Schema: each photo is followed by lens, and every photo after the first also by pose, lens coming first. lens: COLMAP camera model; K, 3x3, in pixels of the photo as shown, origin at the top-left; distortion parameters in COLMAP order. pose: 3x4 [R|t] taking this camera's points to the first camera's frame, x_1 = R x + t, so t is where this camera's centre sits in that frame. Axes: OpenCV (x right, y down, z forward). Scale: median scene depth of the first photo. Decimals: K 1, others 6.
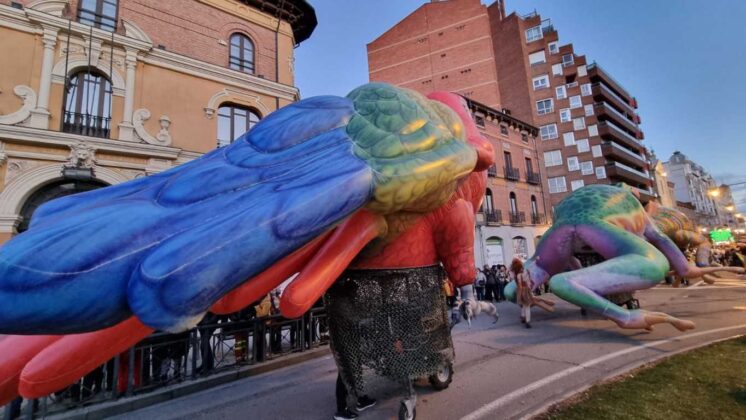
lens RADIAL K [[305.1, 0, 376.8], [0, 305.1, 212.2], [0, 0, 1]] dist [-0.002048, -0.000293]
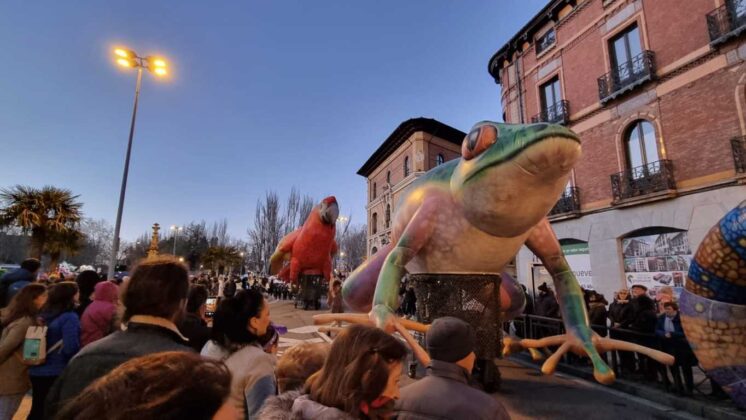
lens RADIAL K [[366.2, 0, 373.0], [0, 366.2, 210.0], [0, 0, 1]] dist [-0.000584, -0.000168]
pose [[-0.329755, -0.117239, -0.936758, 0.843915], [0.166197, 0.969553, -0.179848, 0.067427], [0.929322, -0.214992, -0.300231, 0.661693]]
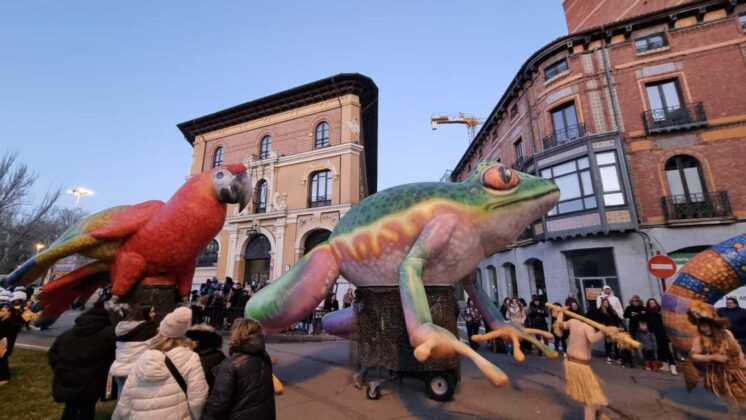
lens RADIAL K [[302.8, 0, 371.5], [0, 302.8, 212.2], [0, 0, 1]] dist [-0.002283, -0.000380]
pose [[0.502073, -0.138412, -0.853677, 0.403890], [0.107461, 0.989444, -0.097223, 0.009400], [0.858123, -0.042924, 0.511647, 0.199036]]
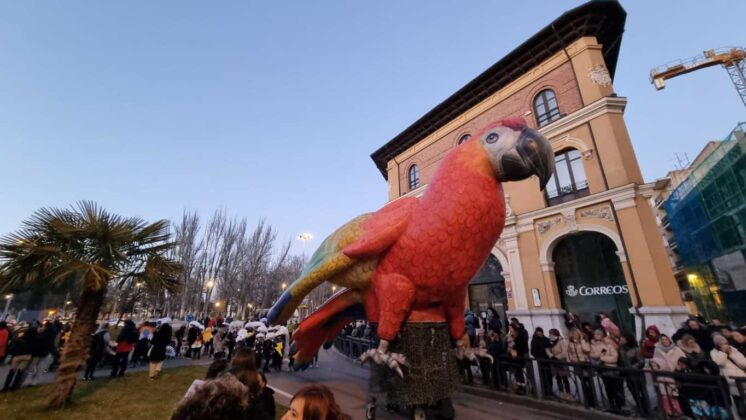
lens RADIAL K [[305.1, 0, 376.8], [0, 305.1, 212.2], [0, 0, 1]] dist [-0.002048, -0.000293]
pose [[-0.013540, -0.258155, -0.966009, 0.238888], [0.171294, 0.951217, -0.256603, 0.005729], [0.985127, -0.168946, 0.031341, 0.139349]]
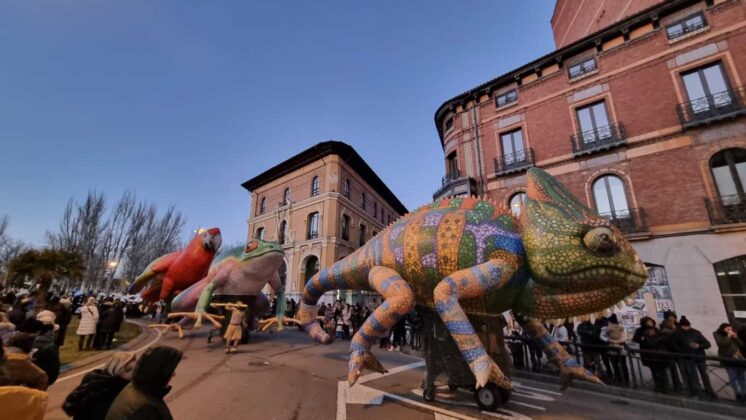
lens RADIAL K [[301.4, 0, 373.6], [0, 301.4, 213.0], [0, 0, 1]] dist [-0.000139, 0.000054]
pose [[0.193285, -0.198081, -0.960940, 0.702586], [0.134296, 0.975532, -0.174076, 0.027154], [0.971908, -0.095404, 0.215157, 0.422005]]
